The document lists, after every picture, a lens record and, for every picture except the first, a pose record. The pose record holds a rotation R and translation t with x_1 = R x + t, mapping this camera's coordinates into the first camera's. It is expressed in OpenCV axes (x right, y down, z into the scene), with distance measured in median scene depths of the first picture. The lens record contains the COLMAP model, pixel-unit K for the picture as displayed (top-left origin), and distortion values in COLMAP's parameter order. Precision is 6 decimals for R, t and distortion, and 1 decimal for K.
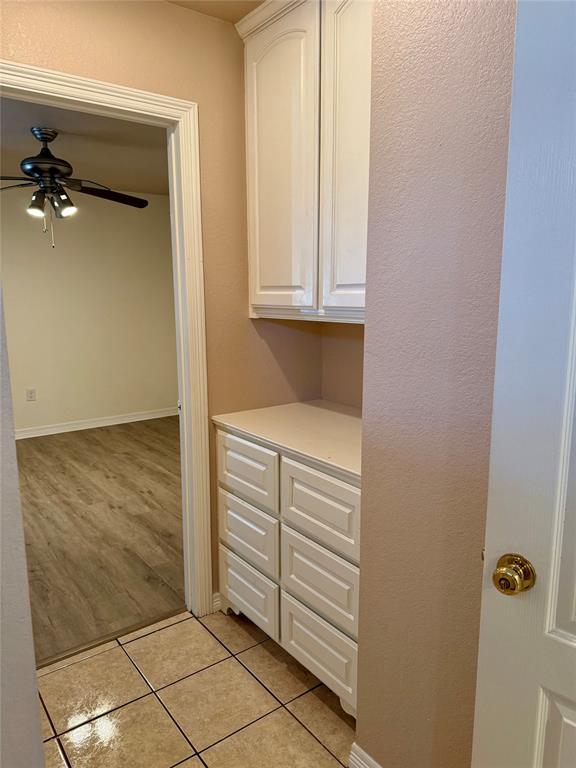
lens RADIAL K [[543.0, 0, 288.0], [0, 543.0, 384.0], [0, 0, 1]] dist [0.075571, -0.085651]
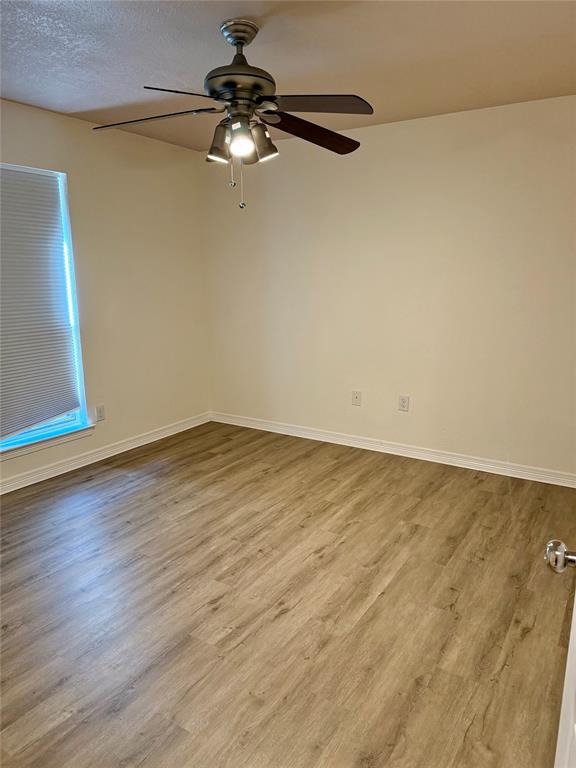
lens RADIAL K [[543.0, 0, 288.0], [0, 543.0, 384.0], [0, 0, 1]] dist [0.075571, -0.085651]
pose [[0.361687, 0.201835, -0.910190, 0.215136], [-0.159601, 0.975277, 0.152846, -0.120708], [0.918537, 0.089985, 0.384958, 0.665693]]
